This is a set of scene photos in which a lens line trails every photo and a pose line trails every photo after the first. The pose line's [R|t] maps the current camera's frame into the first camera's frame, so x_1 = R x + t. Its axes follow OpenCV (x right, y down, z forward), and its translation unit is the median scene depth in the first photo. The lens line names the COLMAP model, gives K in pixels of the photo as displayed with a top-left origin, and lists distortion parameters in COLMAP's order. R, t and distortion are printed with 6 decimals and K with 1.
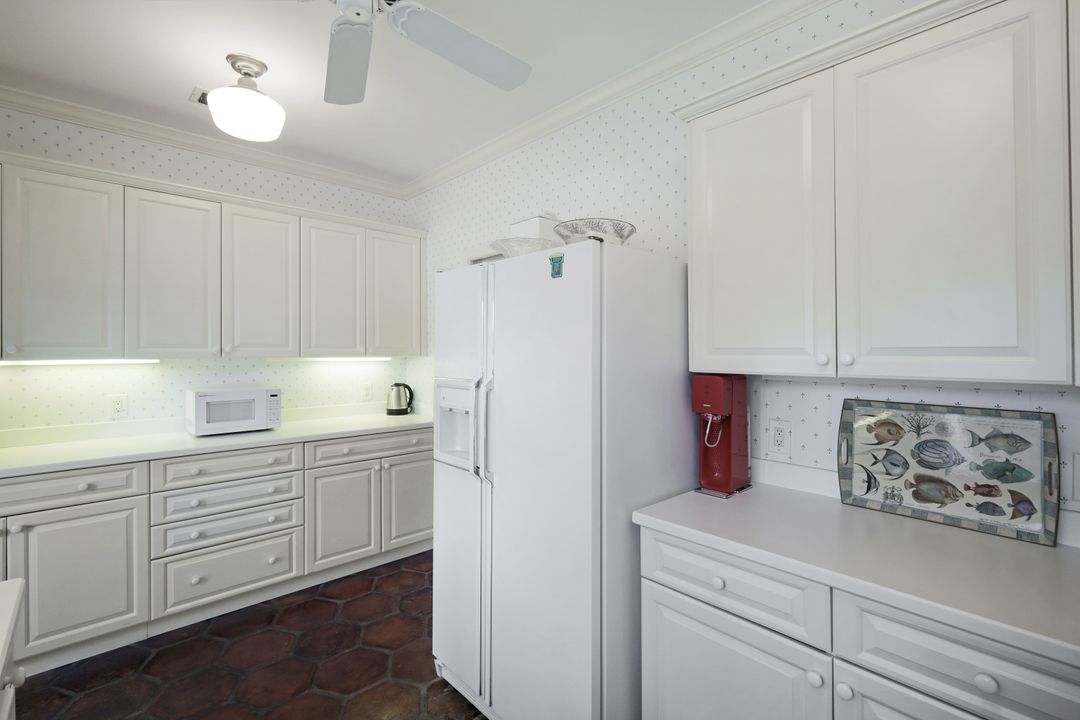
lens RADIAL K [[486.4, 0, 556.4], [0, 486.4, 345.9], [0, 0, 1]] dist [0.005687, 0.000454]
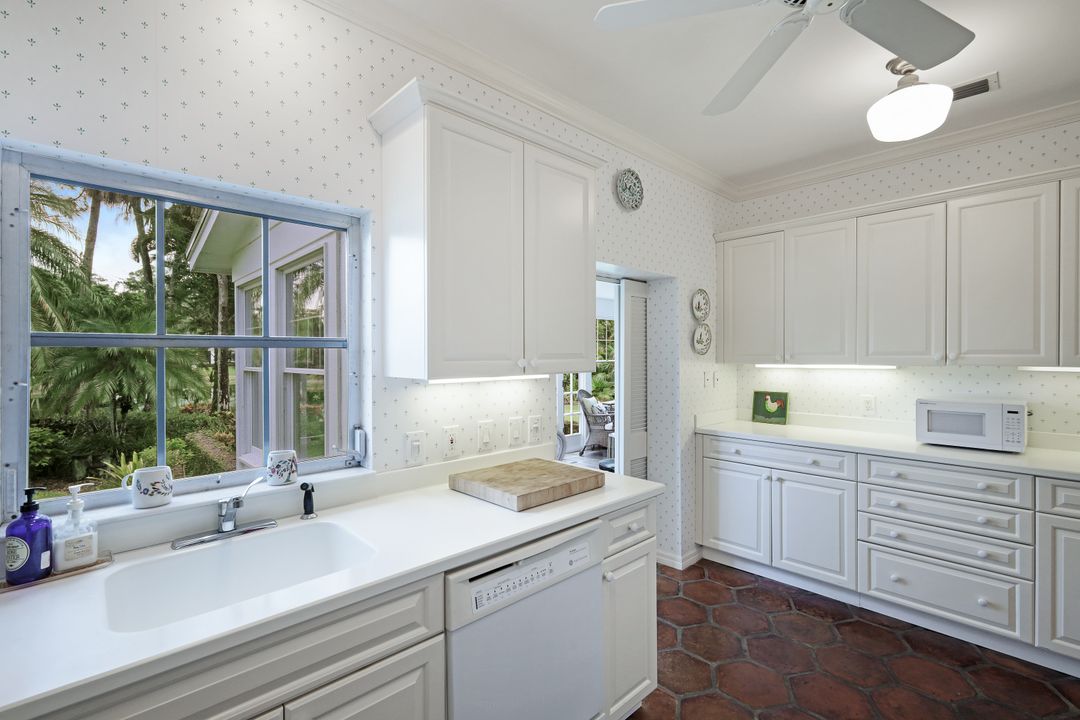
lens RADIAL K [[486.4, 0, 540.9], [0, 486.4, 360.1], [0, 0, 1]] dist [0.005687, 0.000454]
pose [[-0.001081, 0.007149, -0.999974, 0.328036], [0.010771, 0.999917, 0.007137, -0.001408], [0.999941, -0.010763, -0.001158, 0.267256]]
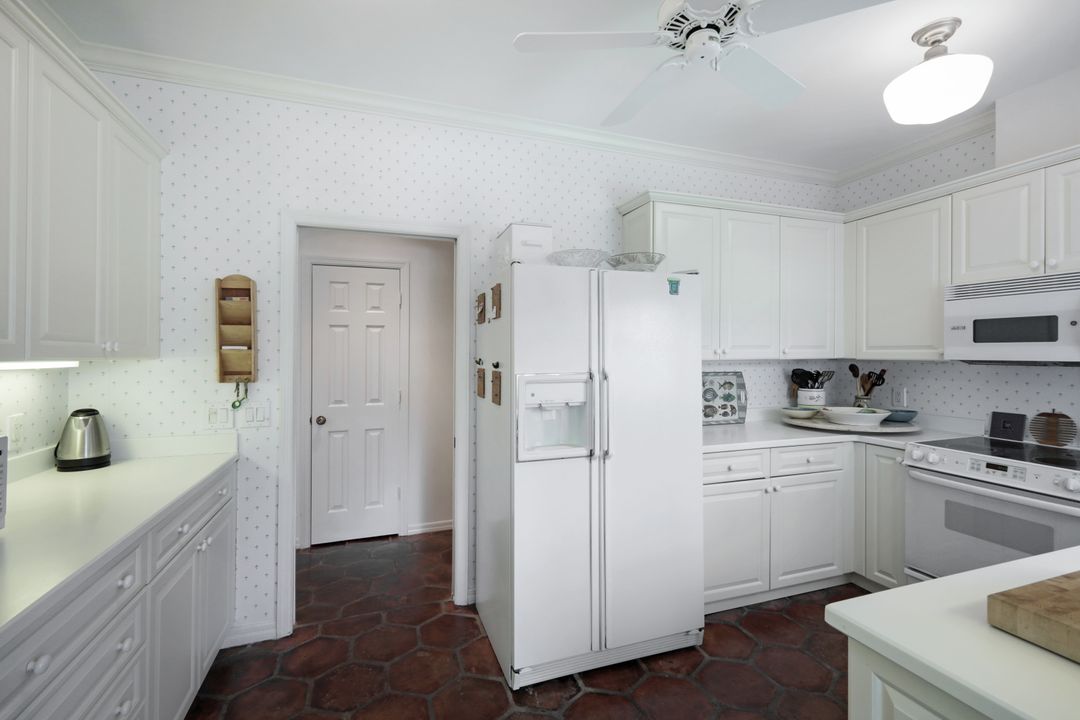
lens RADIAL K [[486.4, 0, 547.3], [0, 486.4, 350.3], [0, 0, 1]] dist [0.005687, 0.000454]
pose [[0.402545, 0.000771, 0.915400, -0.538202], [-0.003572, 0.999993, 0.000729, 0.008552], [-0.915393, -0.003563, 0.402546, 0.281095]]
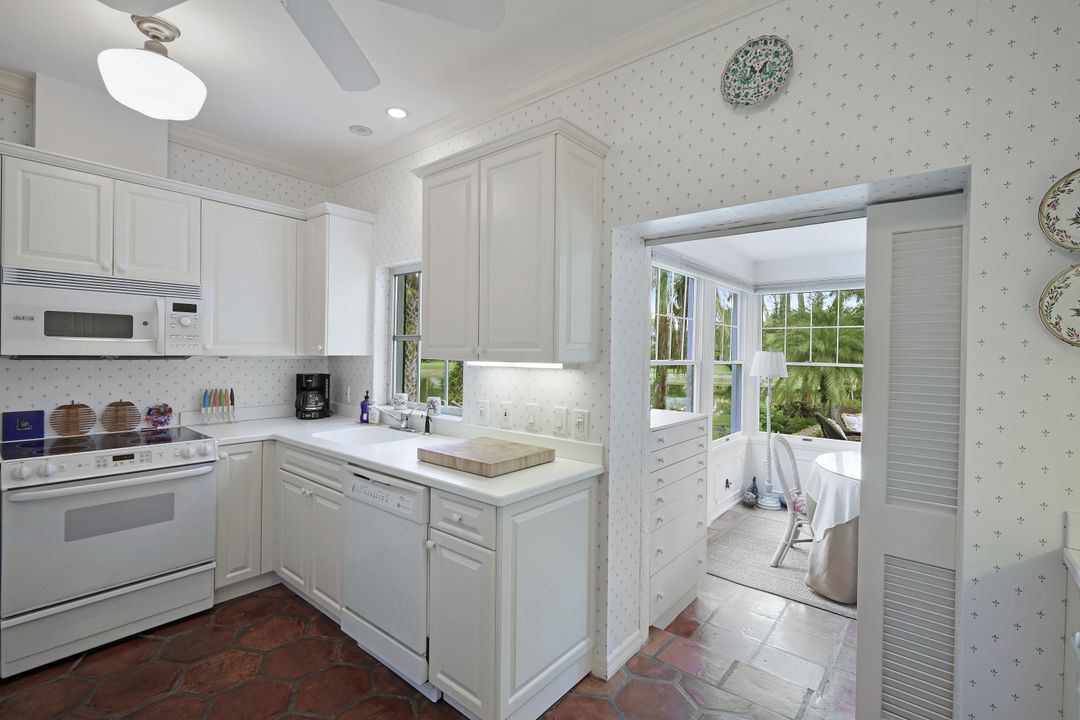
lens RADIAL K [[486.4, 0, 545.2], [0, 486.4, 359.6], [0, 0, 1]] dist [0.005687, 0.000454]
pose [[-0.991775, -0.017402, -0.126808, -0.150228], [-0.018728, 0.999782, 0.009271, 0.008688], [0.126619, 0.011569, -0.991884, 0.805092]]
